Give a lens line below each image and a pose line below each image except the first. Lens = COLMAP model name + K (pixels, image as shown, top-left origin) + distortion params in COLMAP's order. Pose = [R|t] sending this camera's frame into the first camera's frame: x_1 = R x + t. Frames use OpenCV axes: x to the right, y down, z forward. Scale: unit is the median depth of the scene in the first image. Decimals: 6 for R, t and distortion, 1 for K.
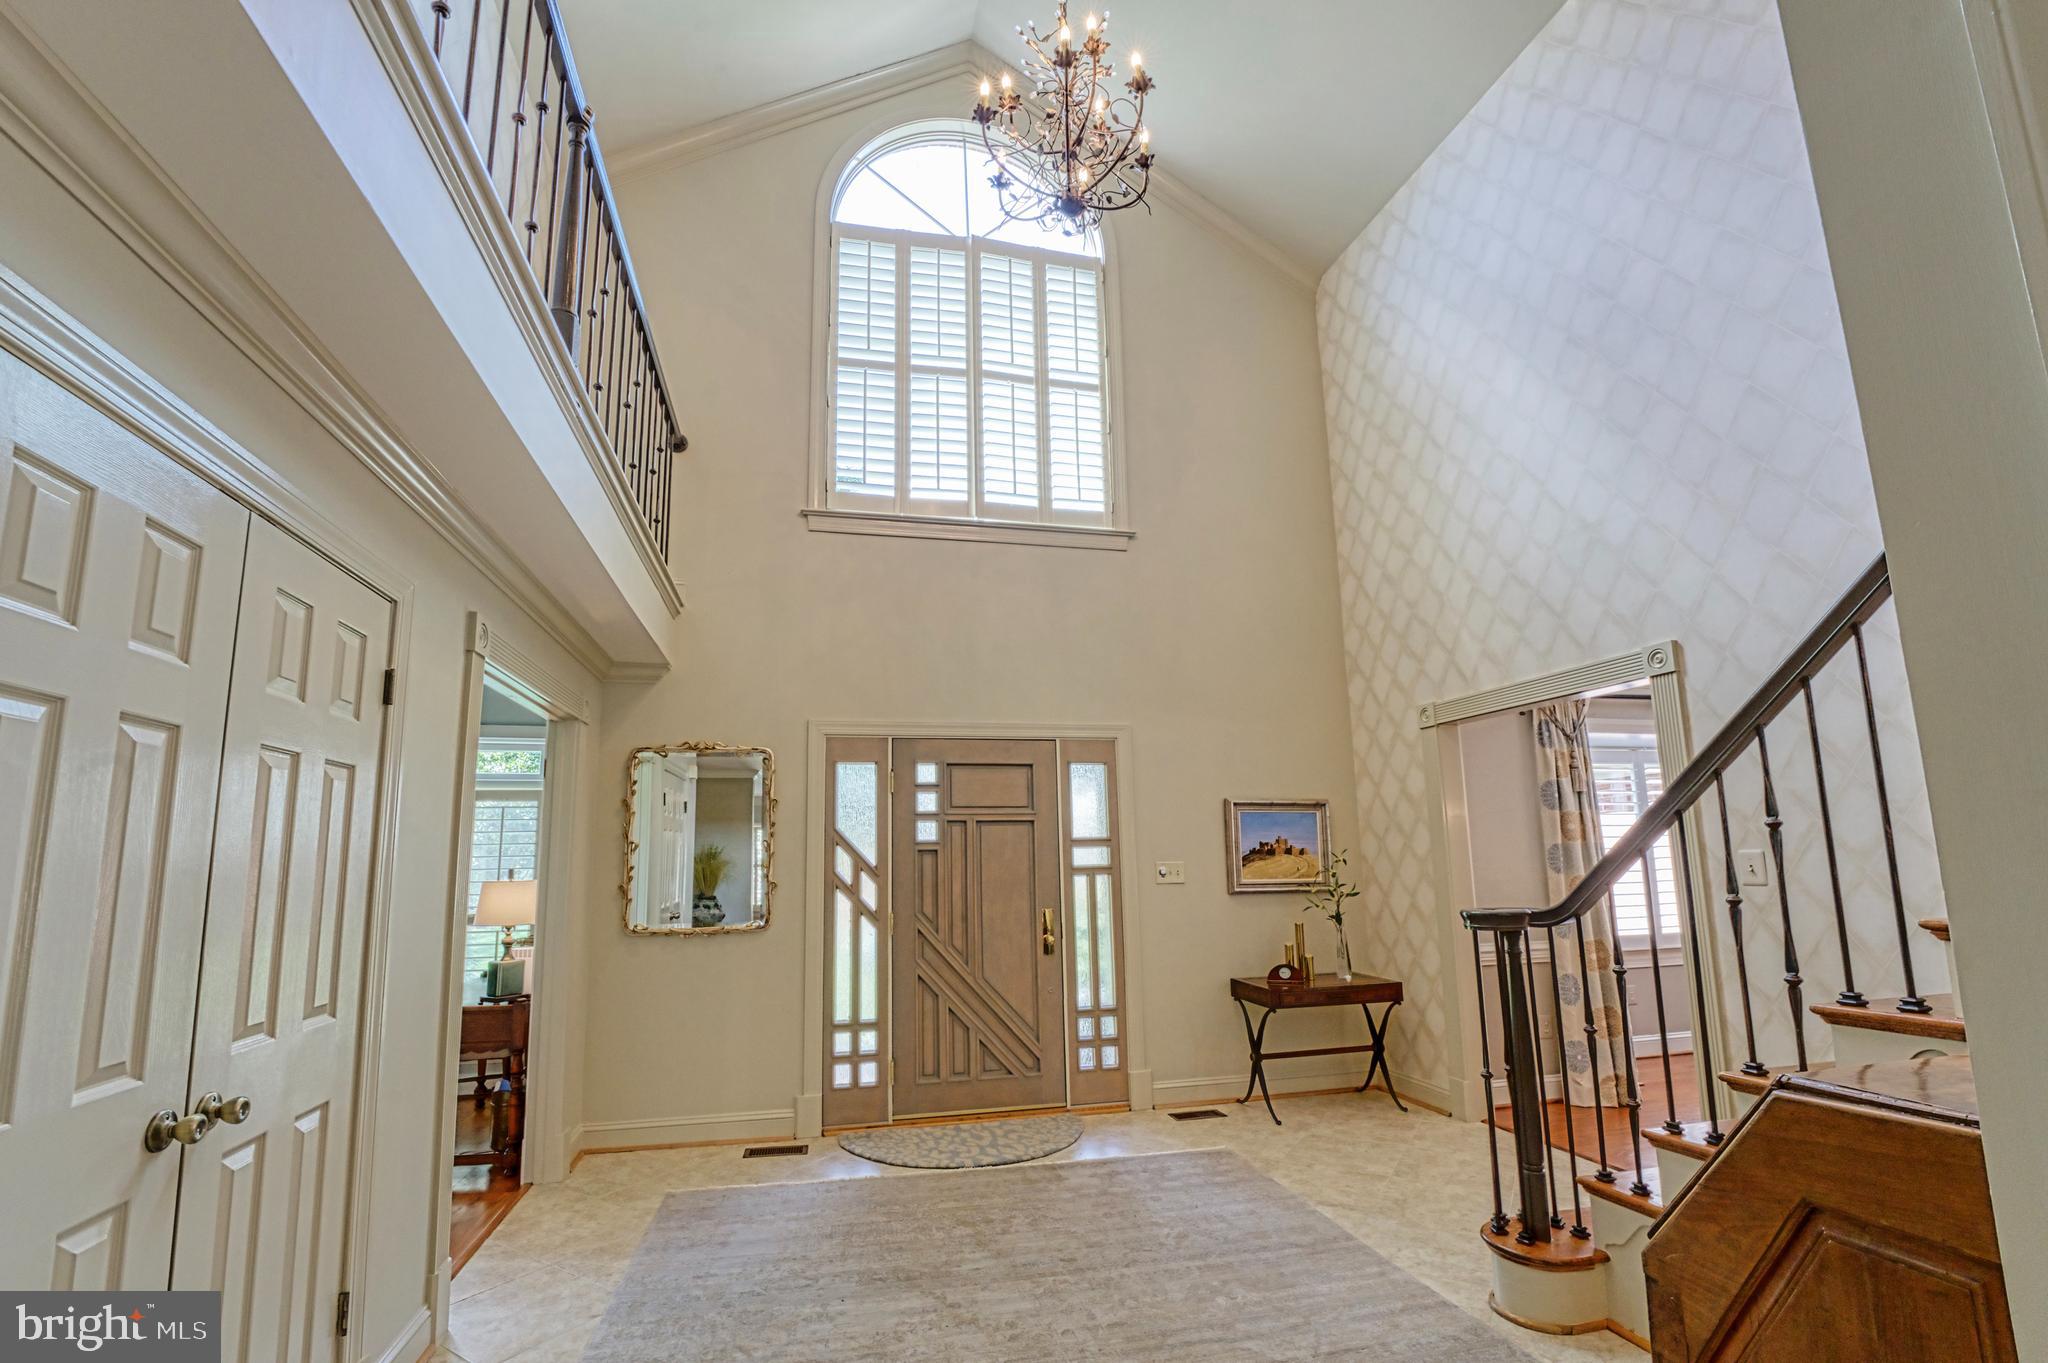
lens RADIAL K [[881.9, 0, 999.5], [0, 881.9, 732.3], [0, 0, 1]] dist [0.000133, -0.000018]
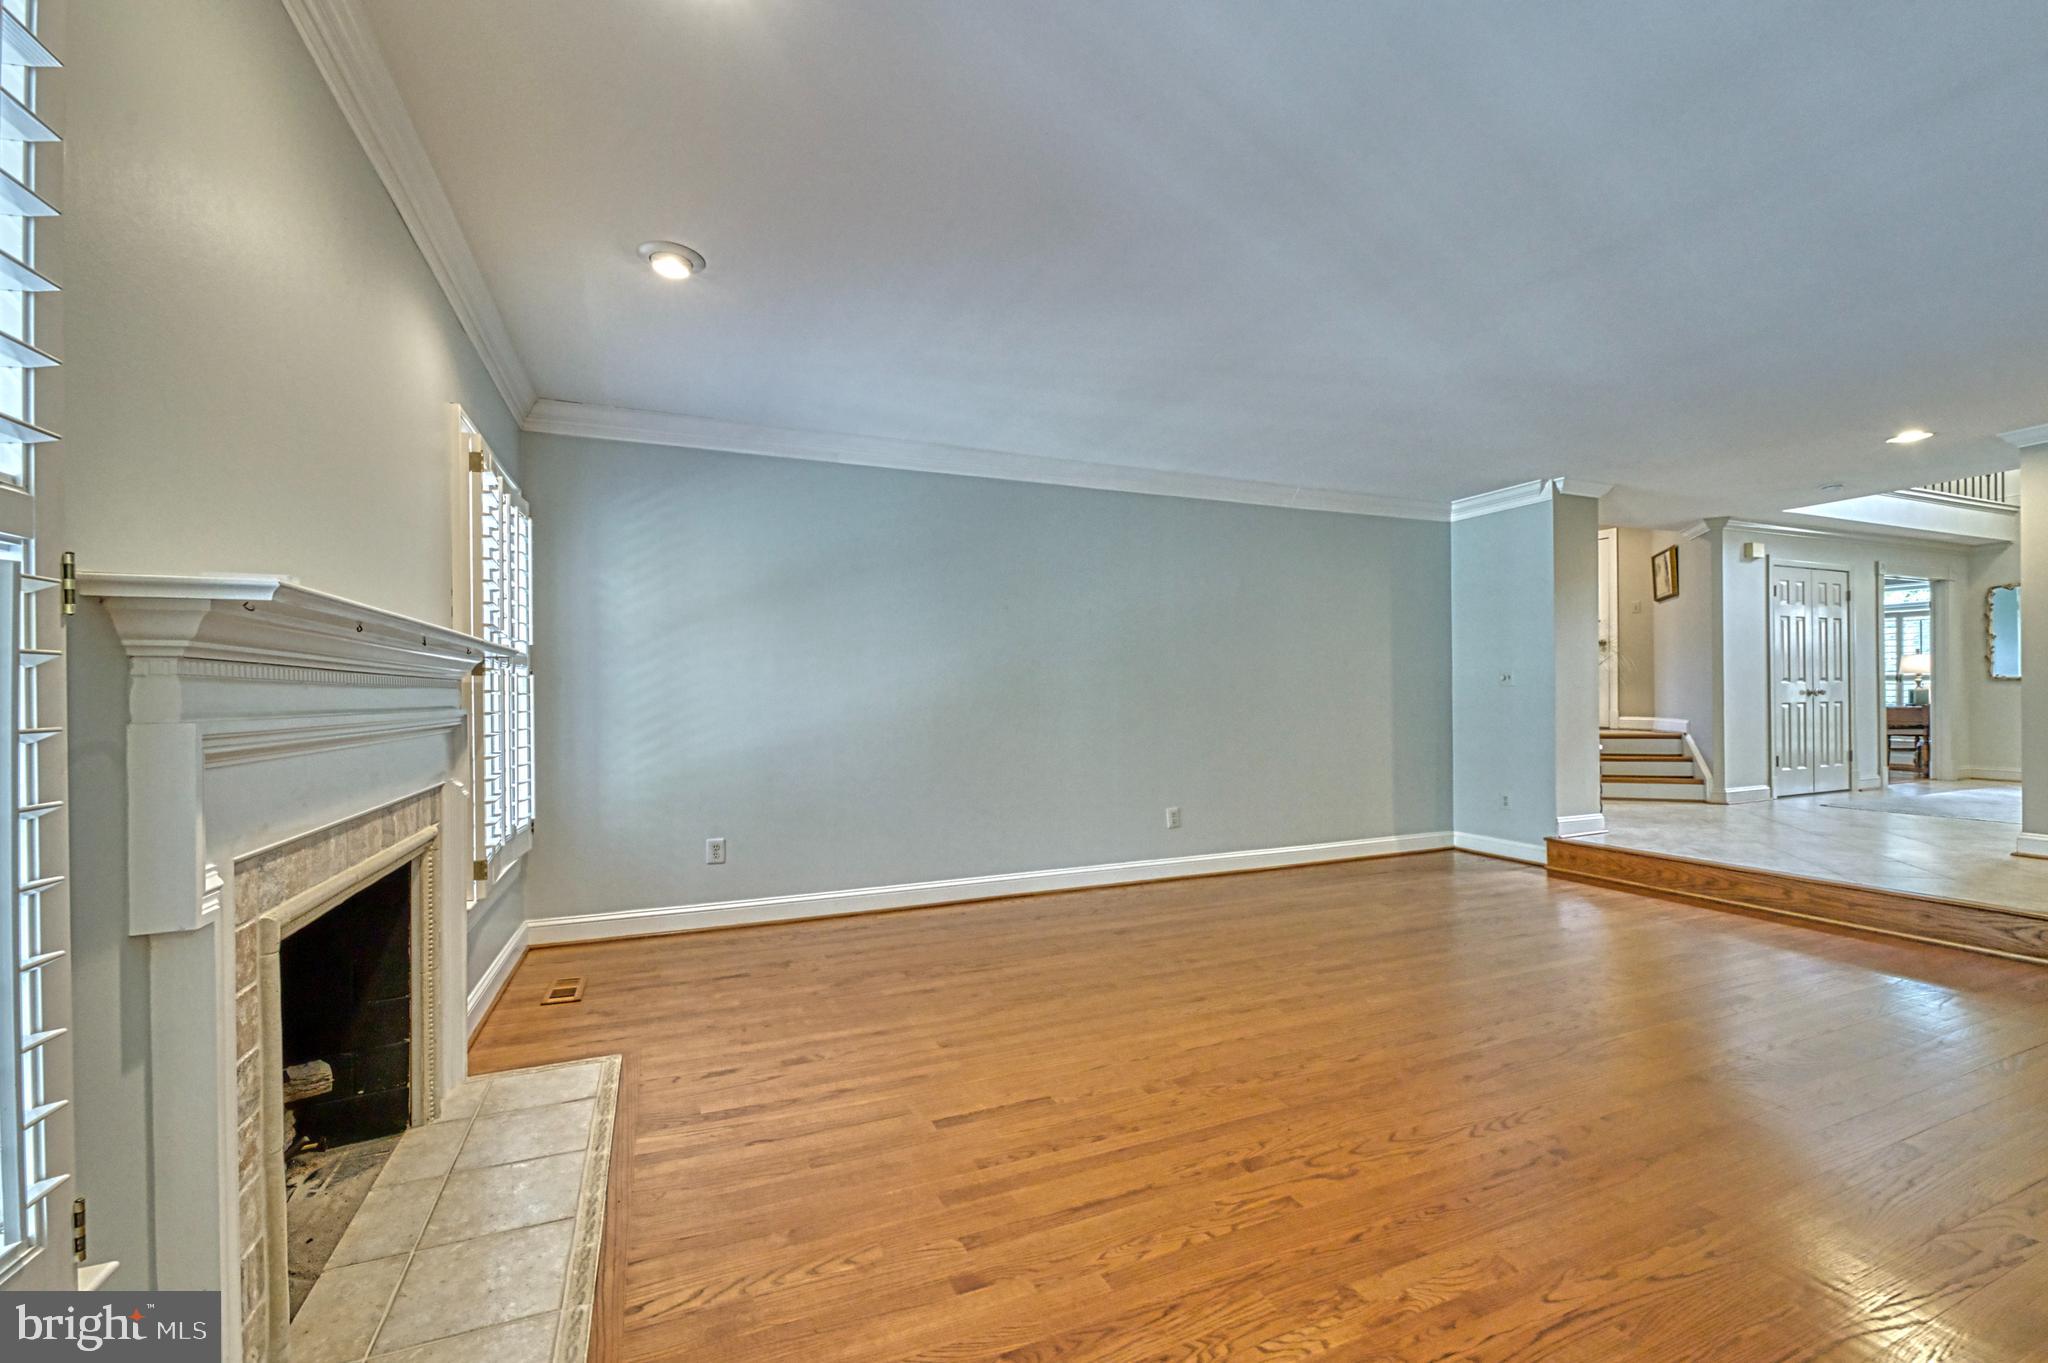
lens RADIAL K [[824.0, 0, 1021.0], [0, 824.0, 680.7], [0, 0, 1]] dist [-0.000632, -0.000024]
pose [[0.185385, 0.012695, -0.982584, 4.312630], [0.151020, 0.987669, 0.041254, -0.775799], [0.970992, -0.156038, 0.181181, -6.385249]]
